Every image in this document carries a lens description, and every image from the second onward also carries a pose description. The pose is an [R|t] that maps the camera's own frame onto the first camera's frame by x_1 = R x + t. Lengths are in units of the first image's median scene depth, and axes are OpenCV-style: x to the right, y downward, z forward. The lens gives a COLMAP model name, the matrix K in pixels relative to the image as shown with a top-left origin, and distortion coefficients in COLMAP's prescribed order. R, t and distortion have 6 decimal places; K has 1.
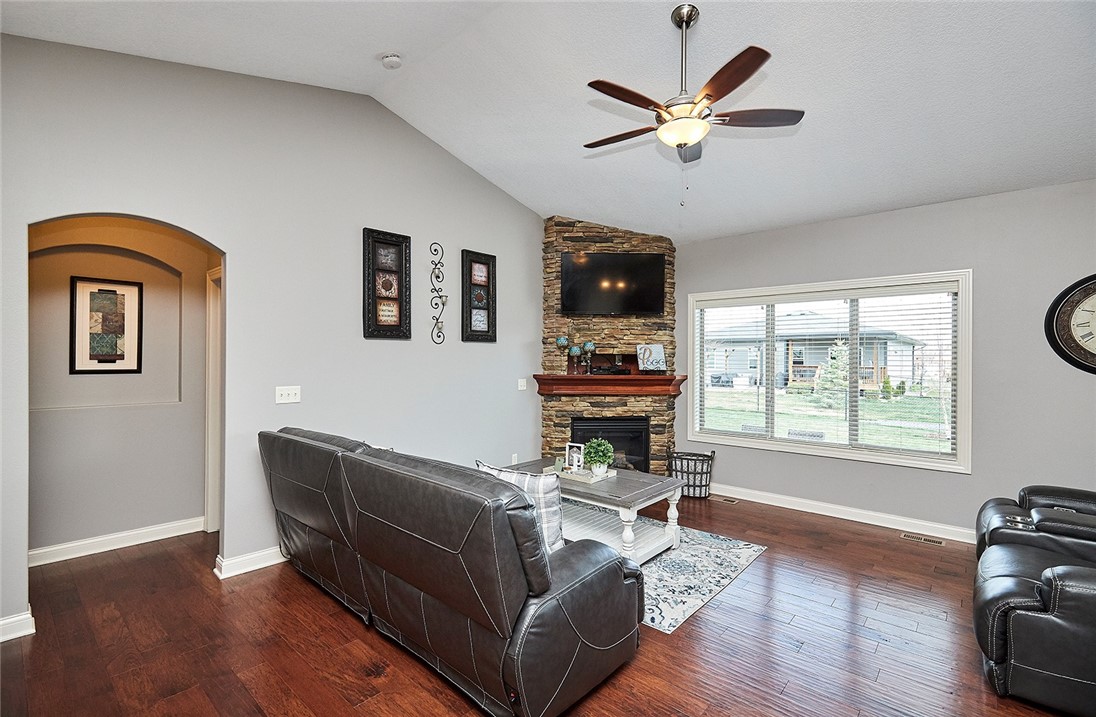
lens RADIAL K [[500.3, 0, 543.6], [0, 500.3, 359.1], [0, 0, 1]] dist [-0.000068, 0.000375]
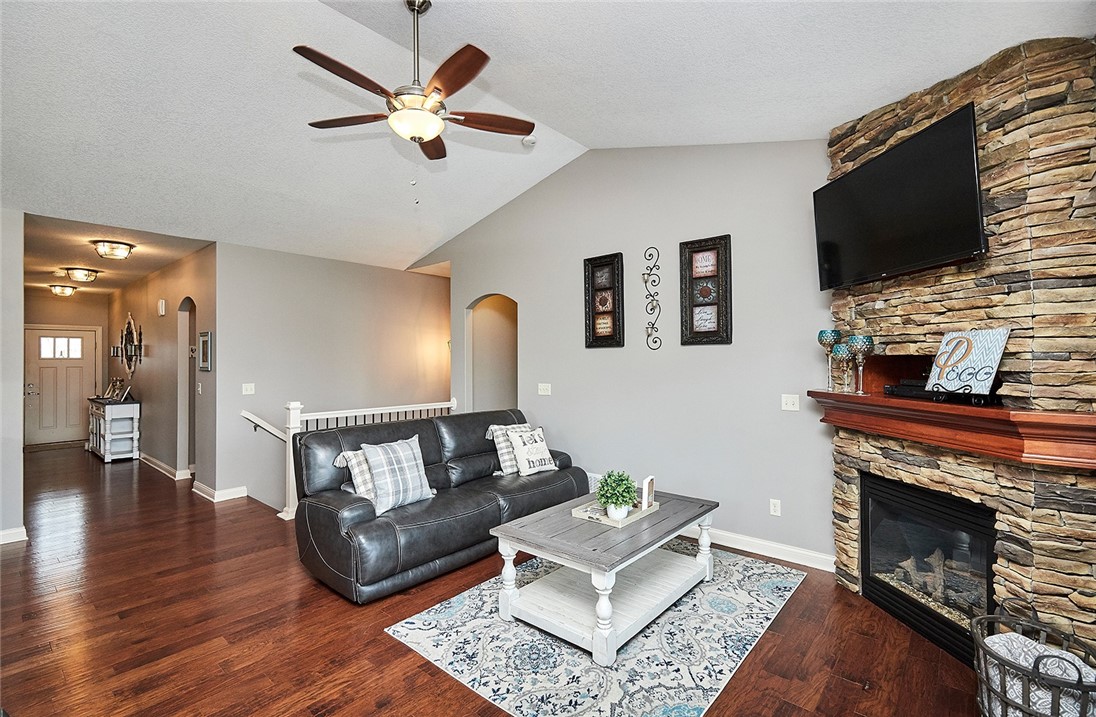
lens RADIAL K [[500.3, 0, 543.6], [0, 500.3, 356.4], [0, 0, 1]] dist [-0.000068, 0.000375]
pose [[-0.010249, -0.013948, -0.999850, 0.738102], [0.002963, 0.999898, -0.013979, -0.004039], [0.999943, -0.003105, -0.010207, 0.762368]]
